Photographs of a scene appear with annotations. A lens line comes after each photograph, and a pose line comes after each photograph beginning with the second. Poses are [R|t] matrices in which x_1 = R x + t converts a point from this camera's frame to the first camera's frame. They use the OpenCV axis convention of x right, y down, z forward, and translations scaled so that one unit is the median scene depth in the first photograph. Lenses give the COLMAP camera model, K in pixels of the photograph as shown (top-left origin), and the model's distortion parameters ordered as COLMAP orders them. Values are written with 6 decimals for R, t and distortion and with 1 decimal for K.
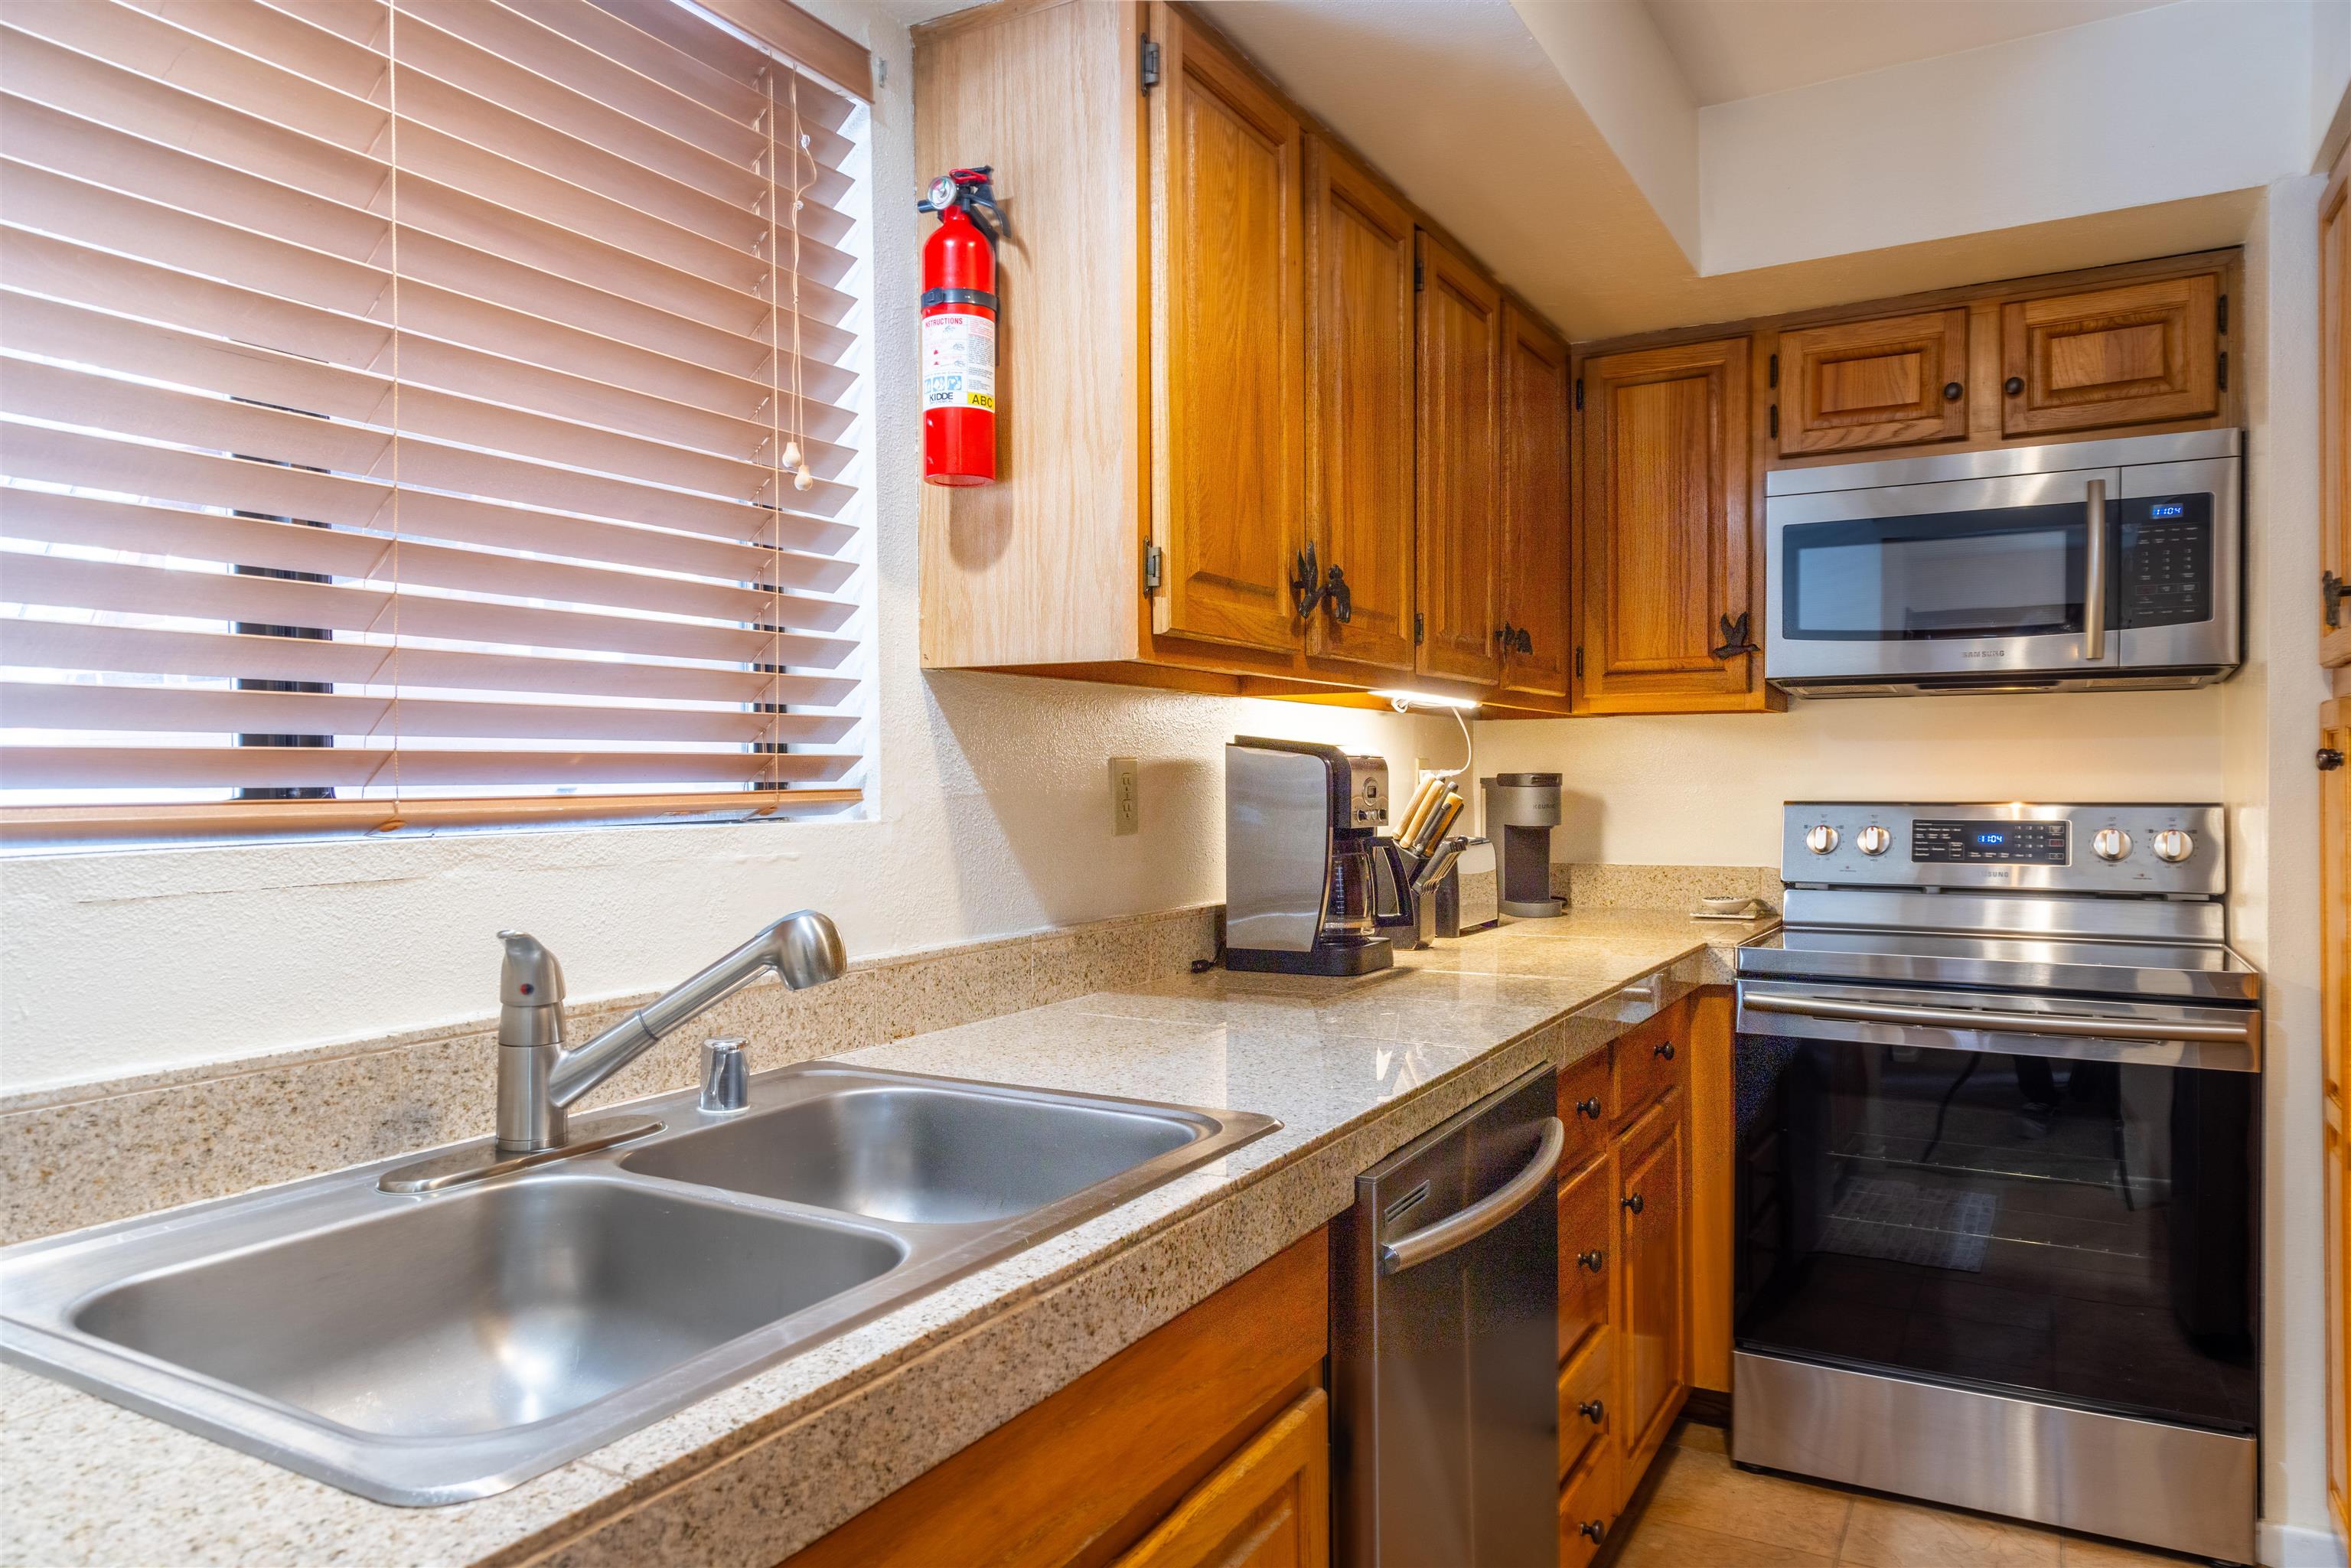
lens RADIAL K [[1529.4, 0, 1186.8], [0, 1529.4, 800.6], [0, 0, 1]] dist [0.007605, -0.000356]
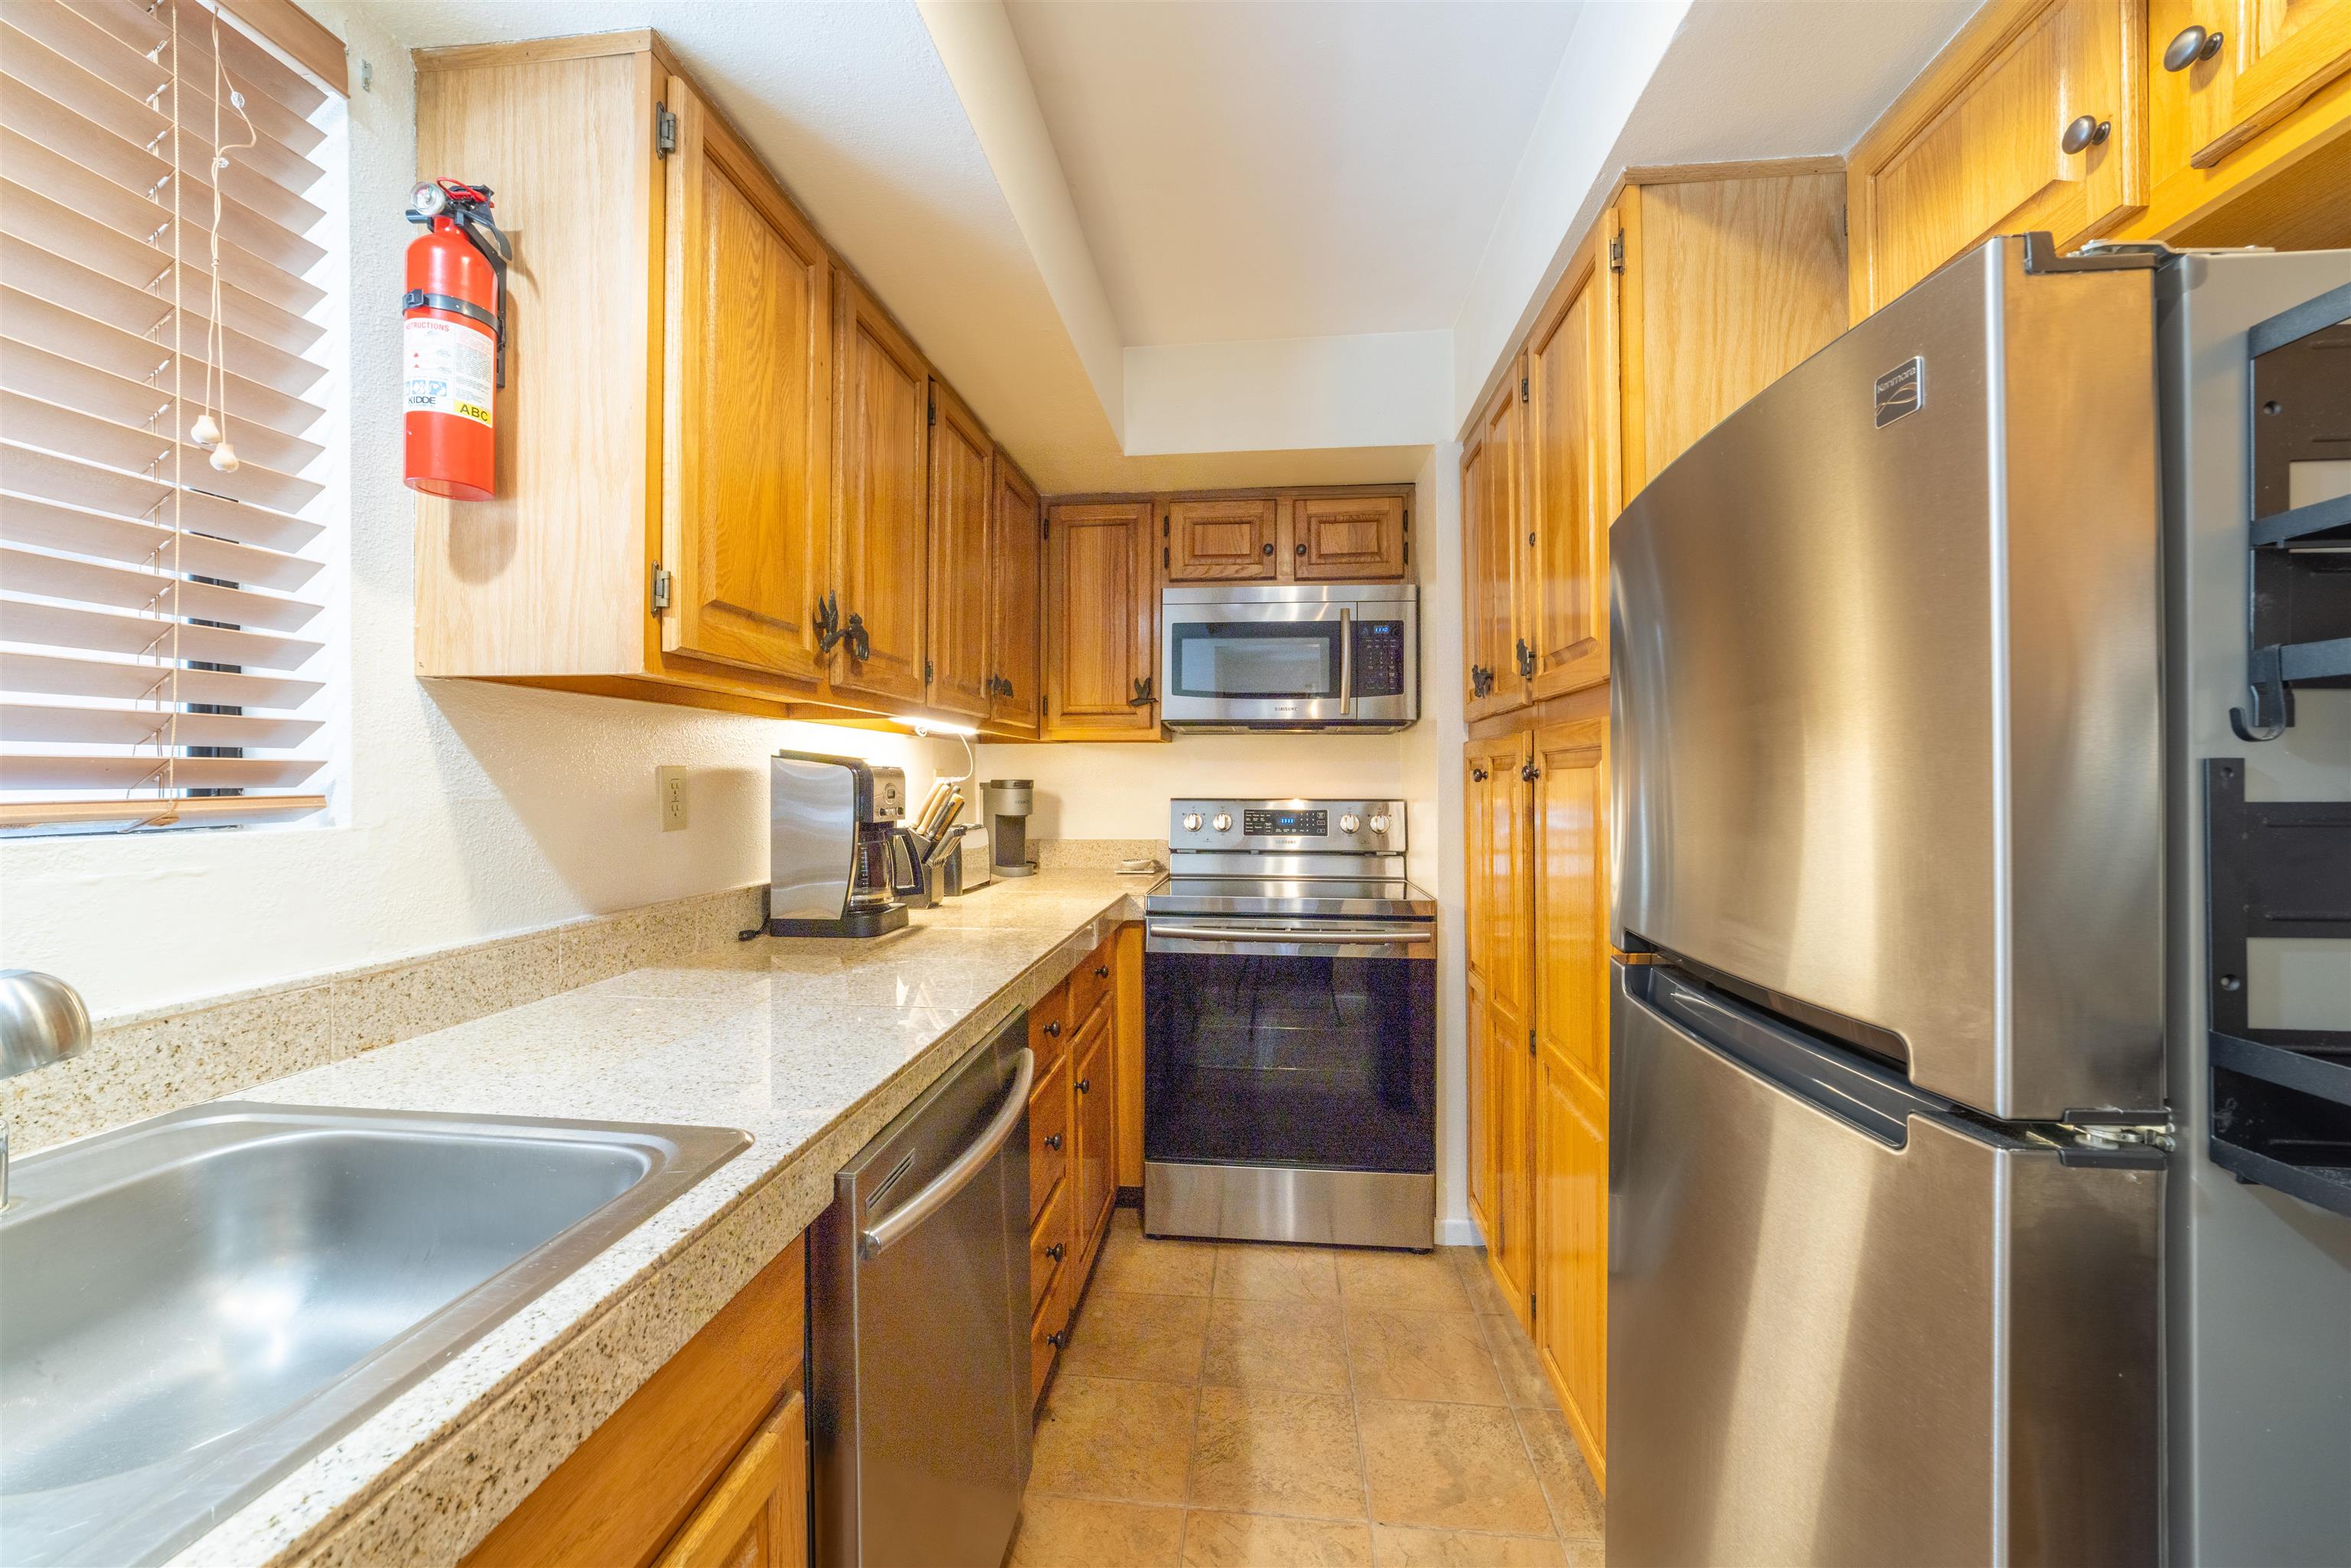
lens RADIAL K [[869.5, 0, 1181.8], [0, 869.5, 774.6], [0, 0, 1]] dist [-0.059250, 0.021546]
pose [[0.917819, 0.007771, 0.396923, 0.064458], [0.000760, 0.999772, -0.021332, -0.007527], [-0.396998, 0.019881, 0.917604, 0.255767]]
